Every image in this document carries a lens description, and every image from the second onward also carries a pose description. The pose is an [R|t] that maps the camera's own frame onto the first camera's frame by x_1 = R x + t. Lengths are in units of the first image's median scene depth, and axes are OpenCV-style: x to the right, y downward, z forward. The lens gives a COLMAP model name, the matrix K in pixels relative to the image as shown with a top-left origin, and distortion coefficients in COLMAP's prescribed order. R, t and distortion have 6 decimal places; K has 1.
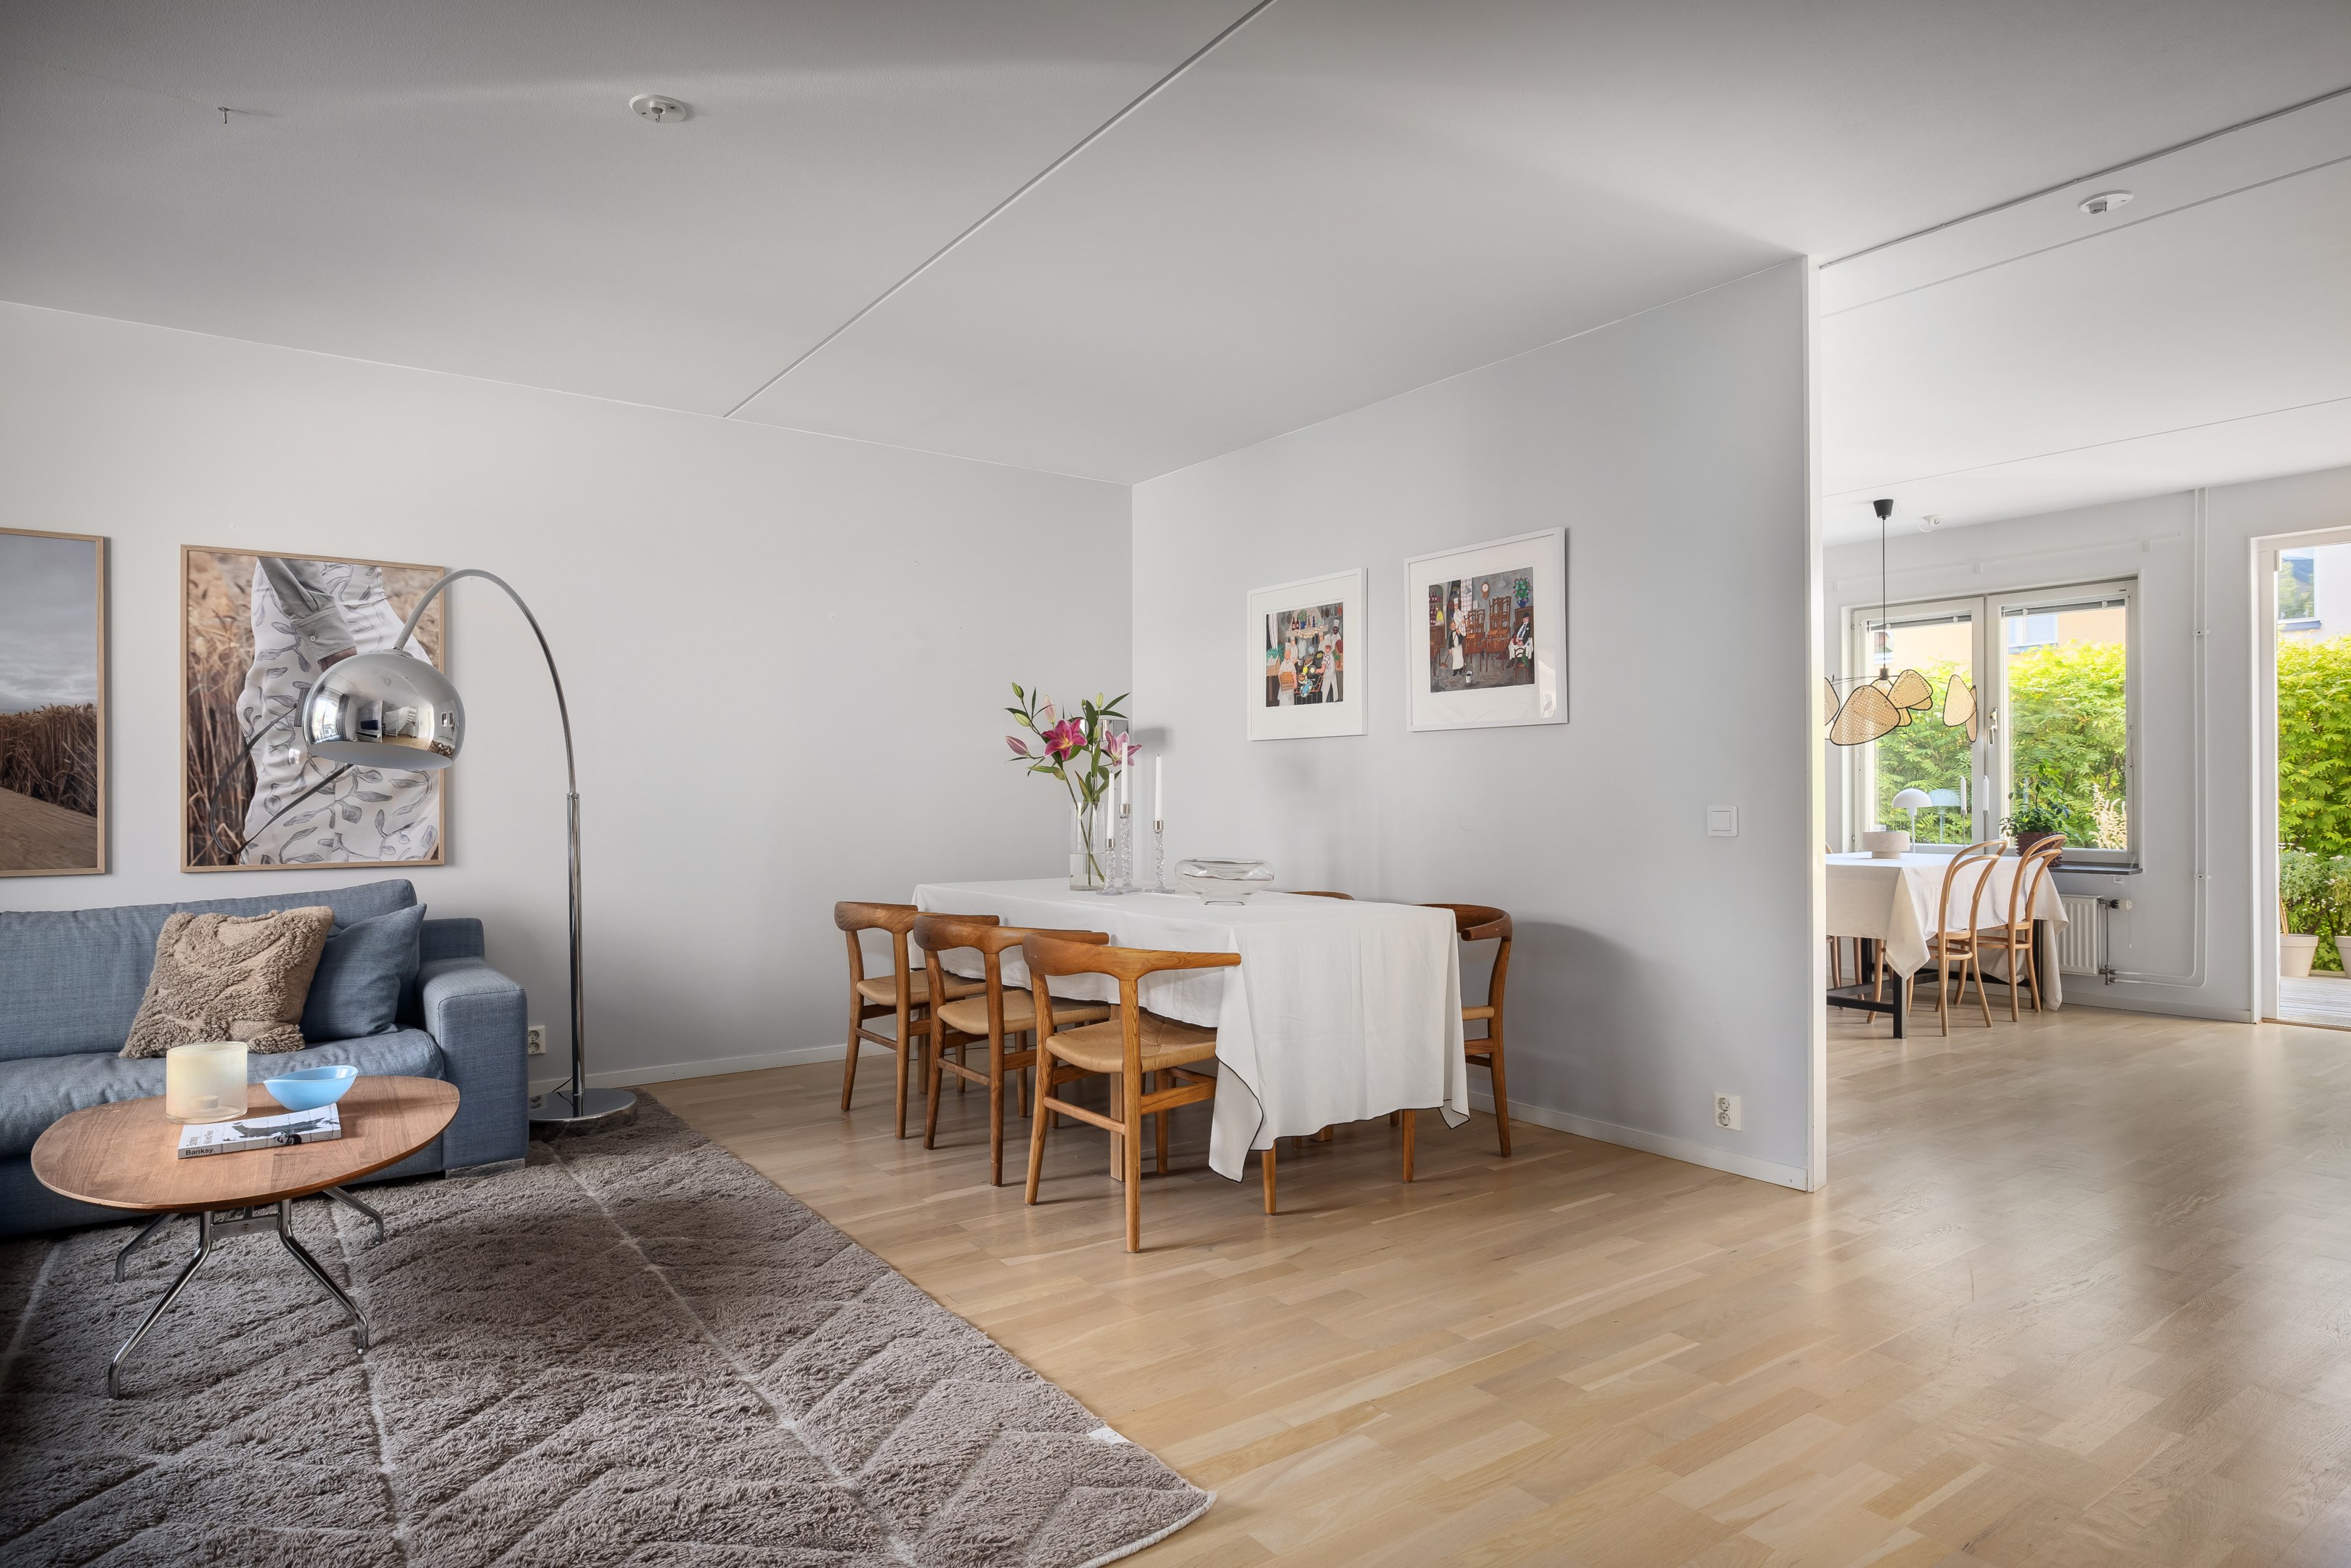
lens RADIAL K [[1327.4, 0, 1164.1], [0, 1327.4, 784.4], [0, 0, 1]] dist [0.005302, -0.004129]
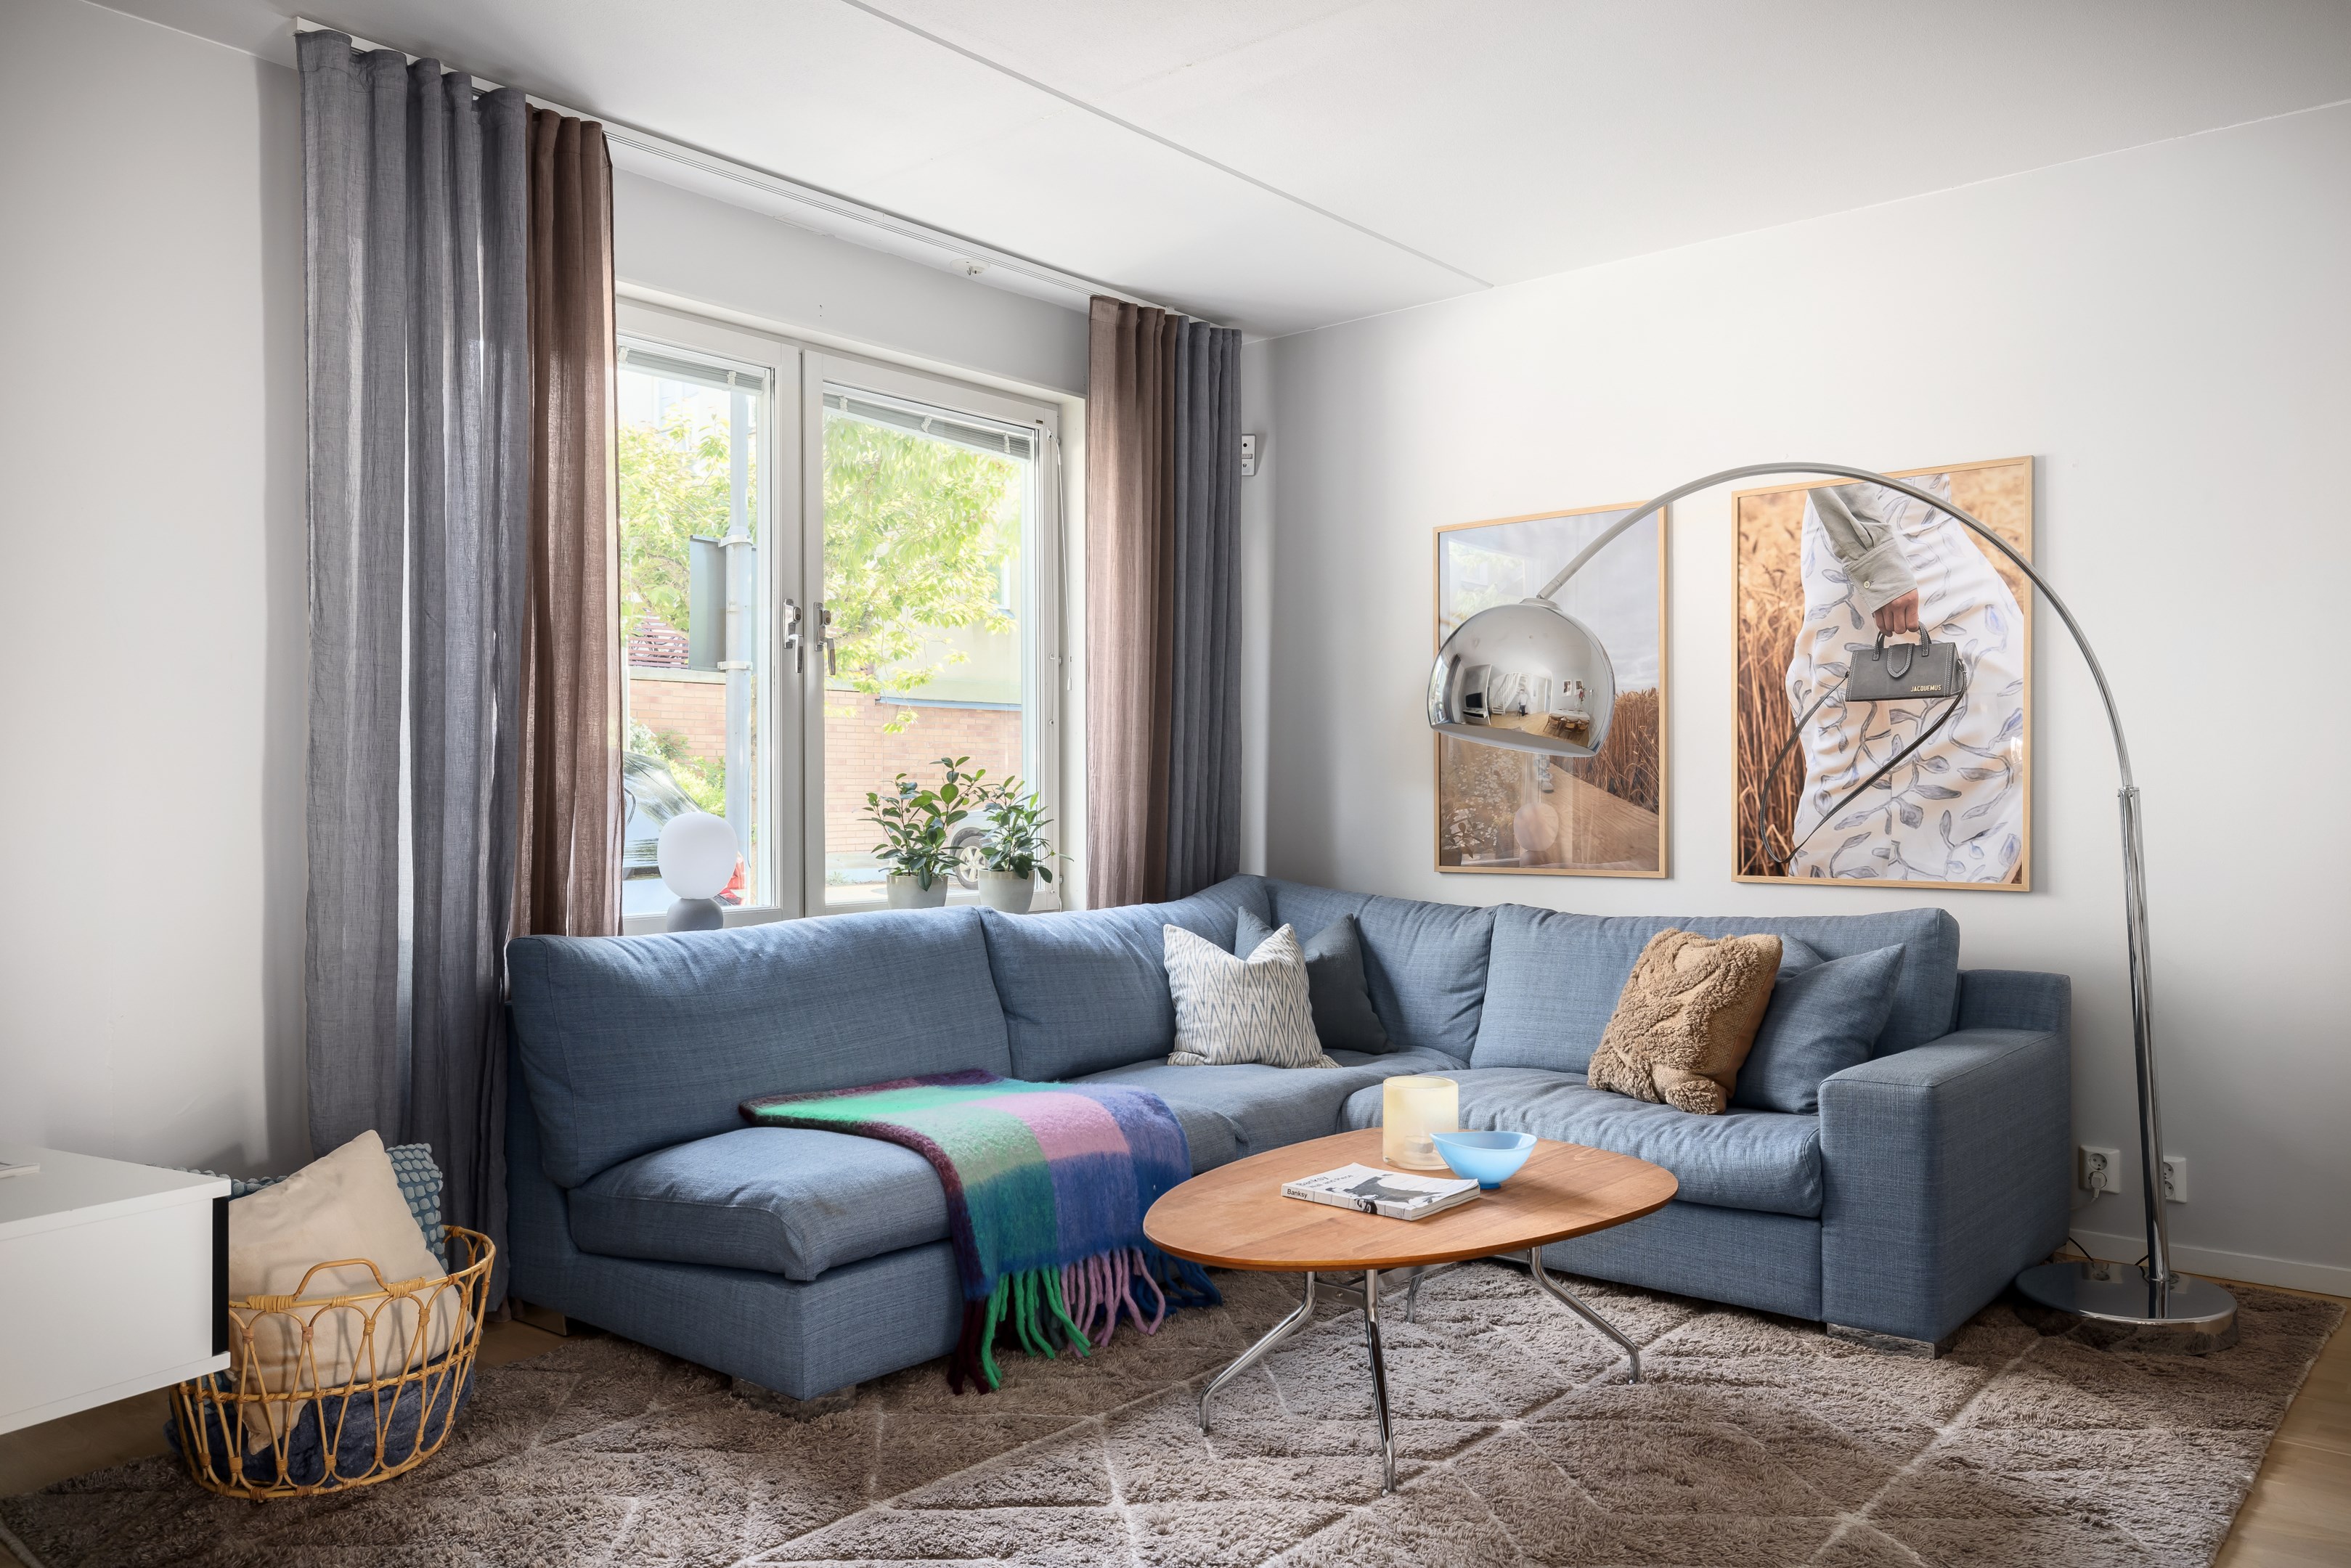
lens RADIAL K [[1682.5, 0, 1183.6], [0, 1682.5, 809.0], [0, 0, 1]] dist [0.002996, -0.006111]
pose [[0.251664, 0.012068, -0.967739, 0.196101], [0.008091, 0.999861, 0.014573, 0.001567], [0.967781, -0.011498, 0.251532, 0.372973]]
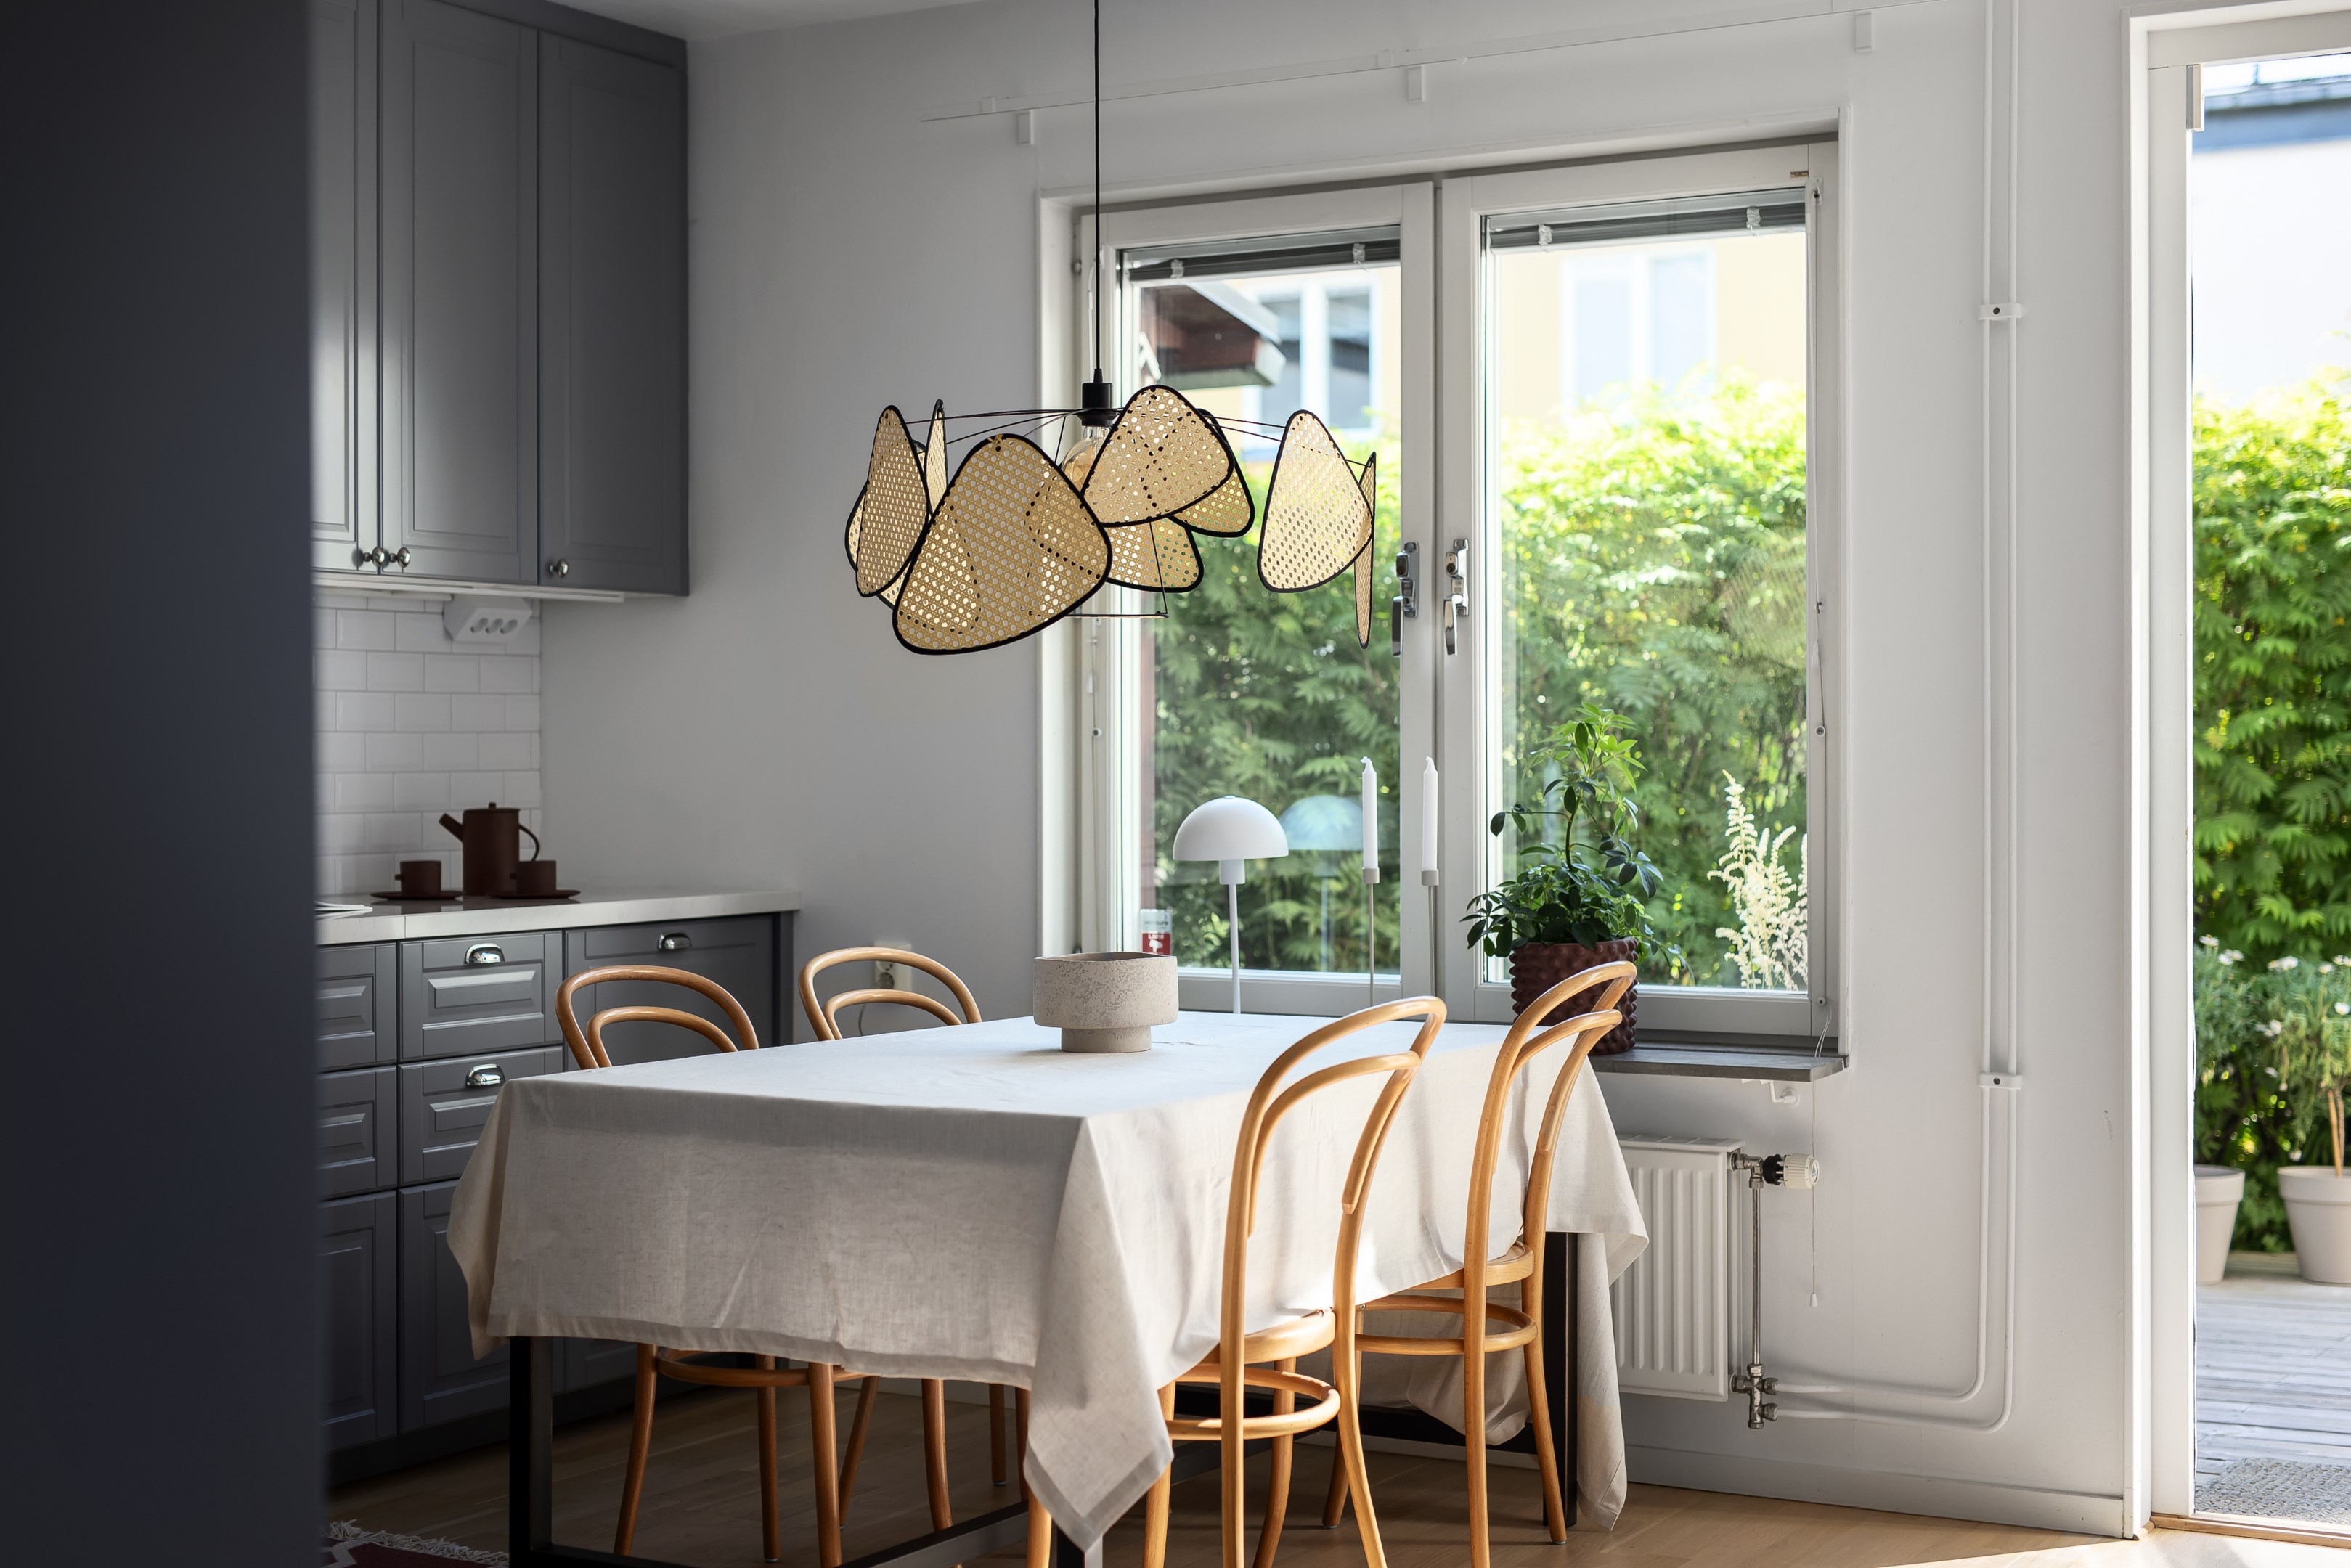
lens RADIAL K [[3305.8, 0, 1186.9], [0, 3305.8, 763.0], [0, 0, 1]] dist [0.015595, 0.000000]
pose [[0.910728, -0.001207, 0.413006, 0.402367], [-0.001914, 0.999973, 0.007143, -0.016687], [-0.413003, -0.007295, 0.910700, 0.523296]]
